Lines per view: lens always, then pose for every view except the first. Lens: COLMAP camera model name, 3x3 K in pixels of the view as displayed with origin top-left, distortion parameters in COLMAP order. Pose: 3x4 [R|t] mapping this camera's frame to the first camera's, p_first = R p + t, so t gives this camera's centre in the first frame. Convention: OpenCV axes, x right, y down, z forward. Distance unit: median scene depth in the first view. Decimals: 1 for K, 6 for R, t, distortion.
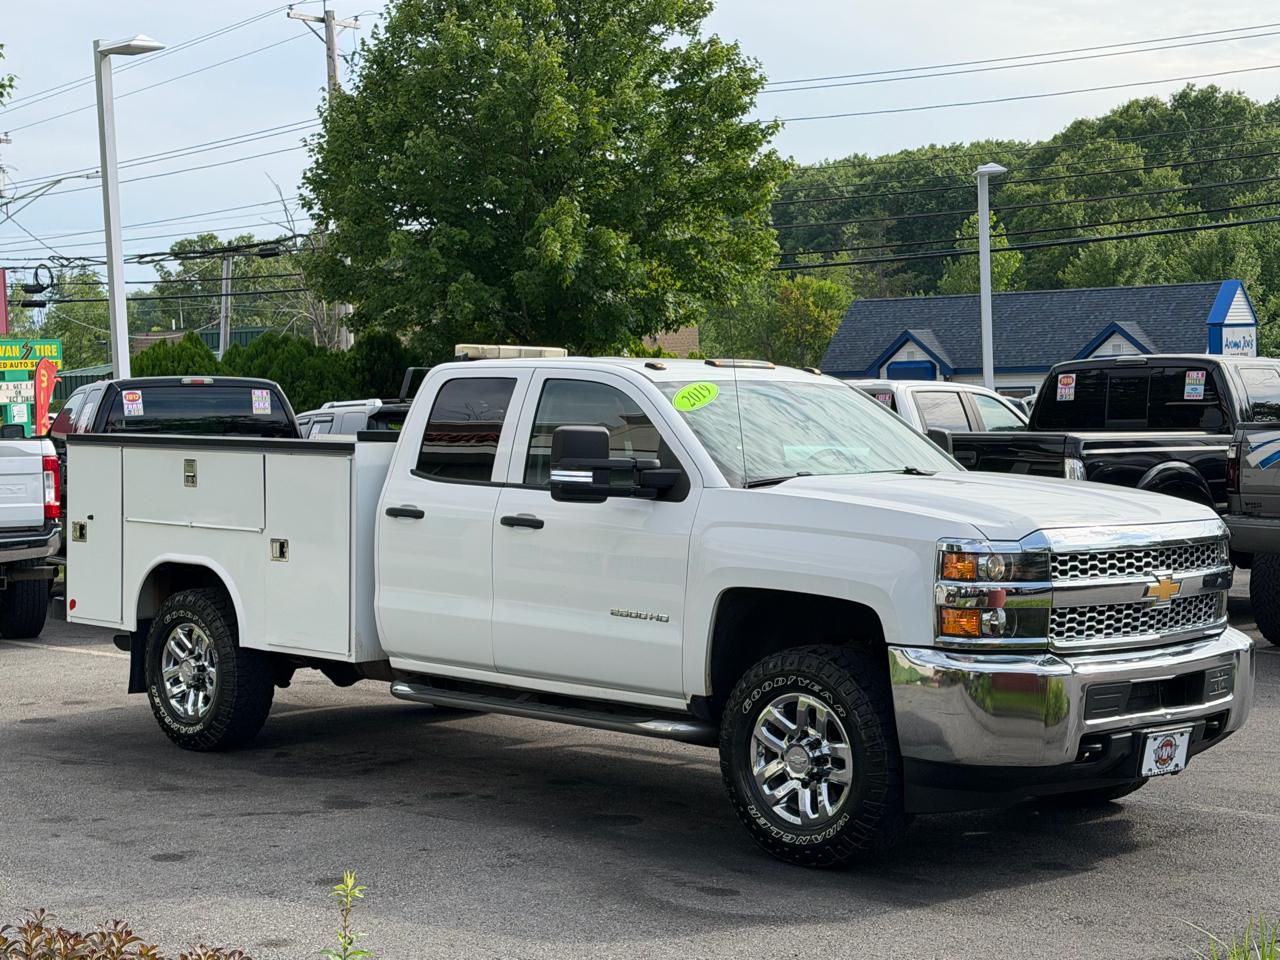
lens RADIAL K [[2089.8, 0, 655.6], [0, 2089.8, 518.7], [0, 0, 1]] dist [0.144565, 0.000000]
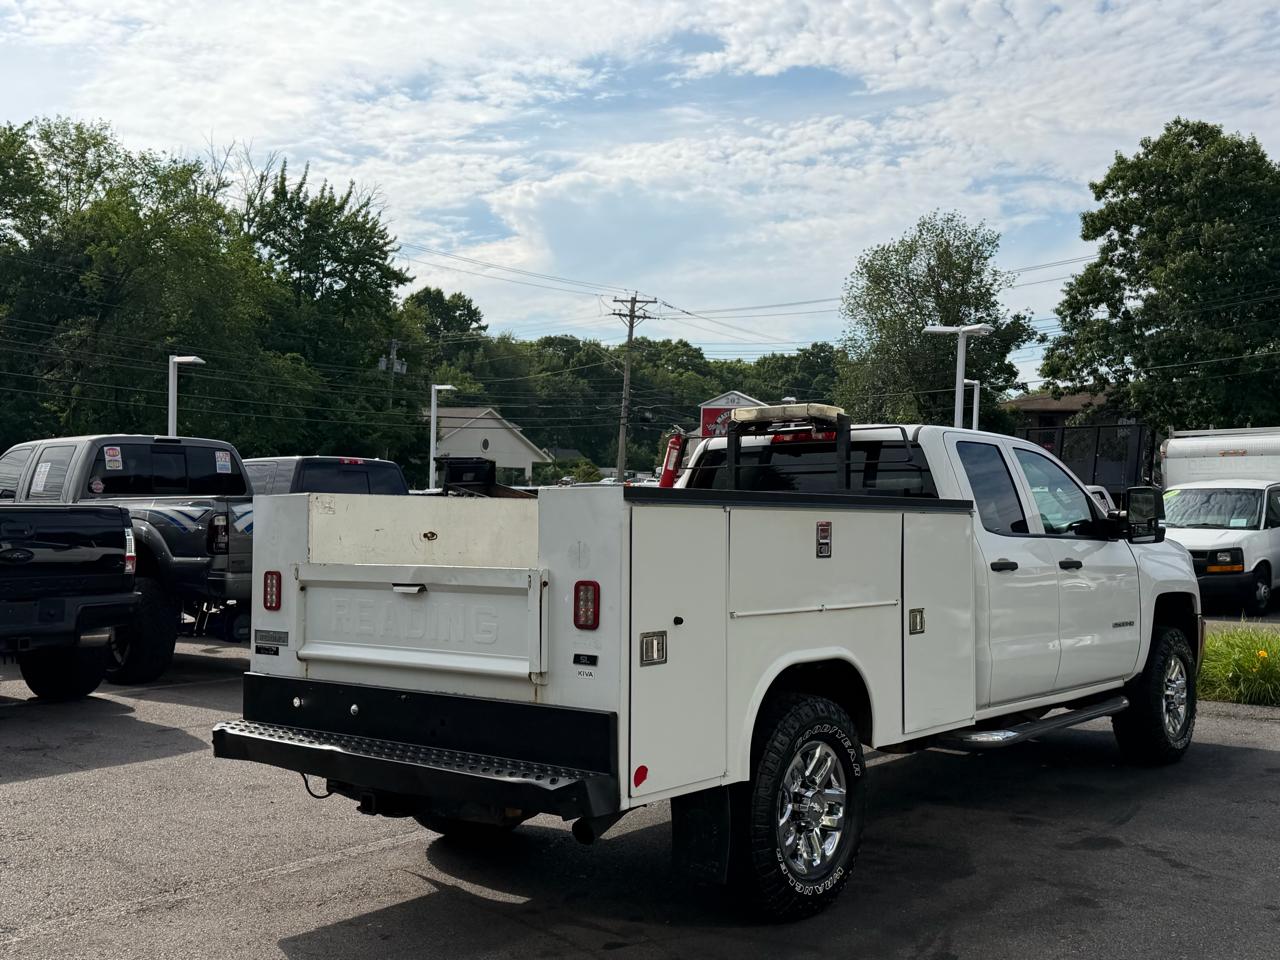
lens RADIAL K [[1339.9, 0, 634.4], [0, 1339.9, 487.8], [0, 0, 1]] dist [0.045096, 0.000000]
pose [[-0.078124, 0.019380, 0.996755, -0.703357], [0.046682, 0.998785, -0.015760, -0.036403], [-0.995850, 0.045300, -0.078934, 1.113157]]
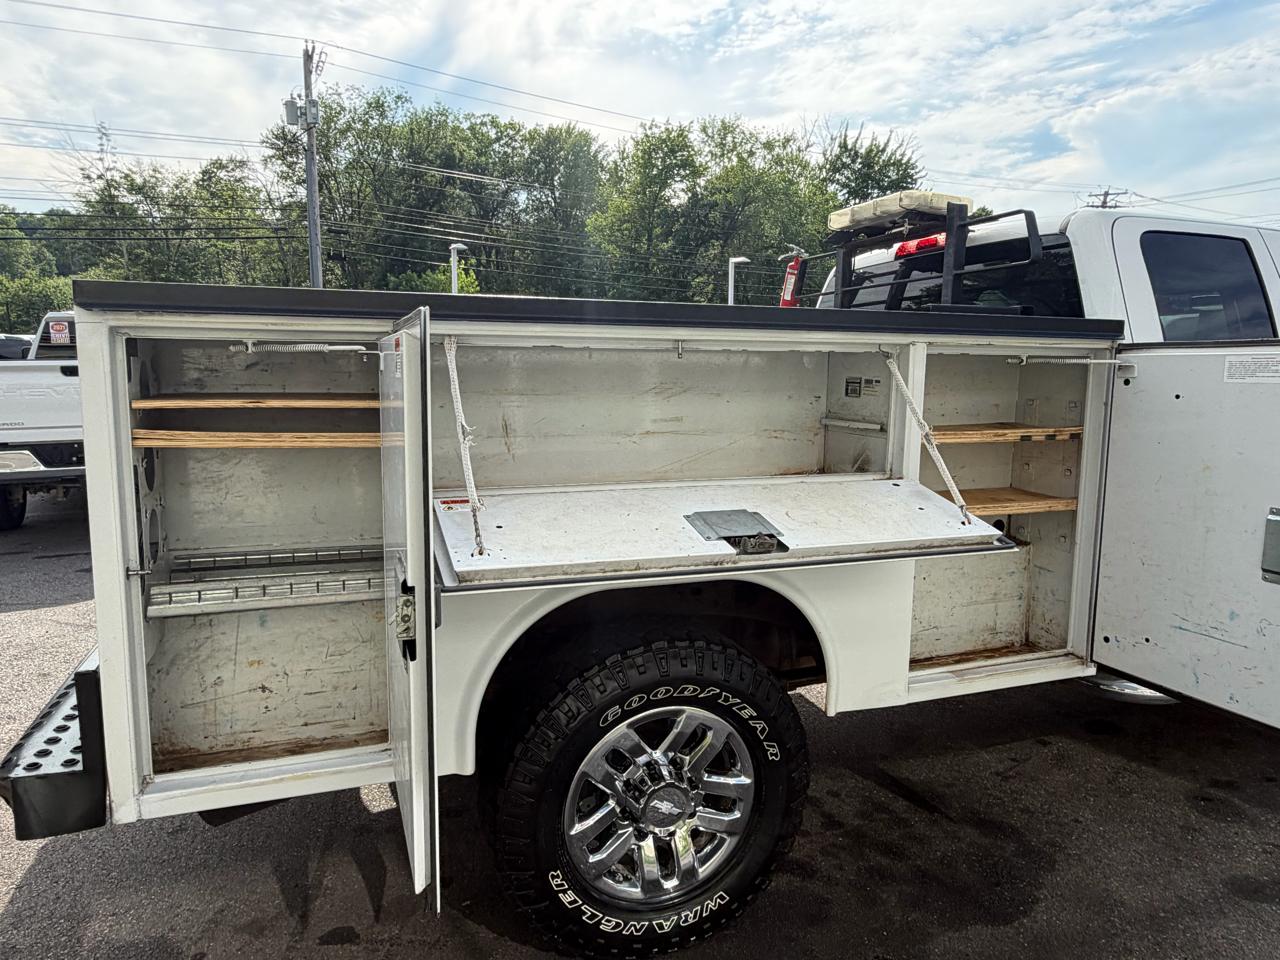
lens RADIAL K [[827.2, 0, 628.0], [0, 827.2, 480.0], [0, 0, 1]] dist [0.007822, 0.006118]
pose [[0.439961, -0.125136, 0.889255, -0.388574], [0.043174, 0.992046, 0.118240, -0.023204], [-0.896978, -0.013629, 0.441864, 0.940465]]
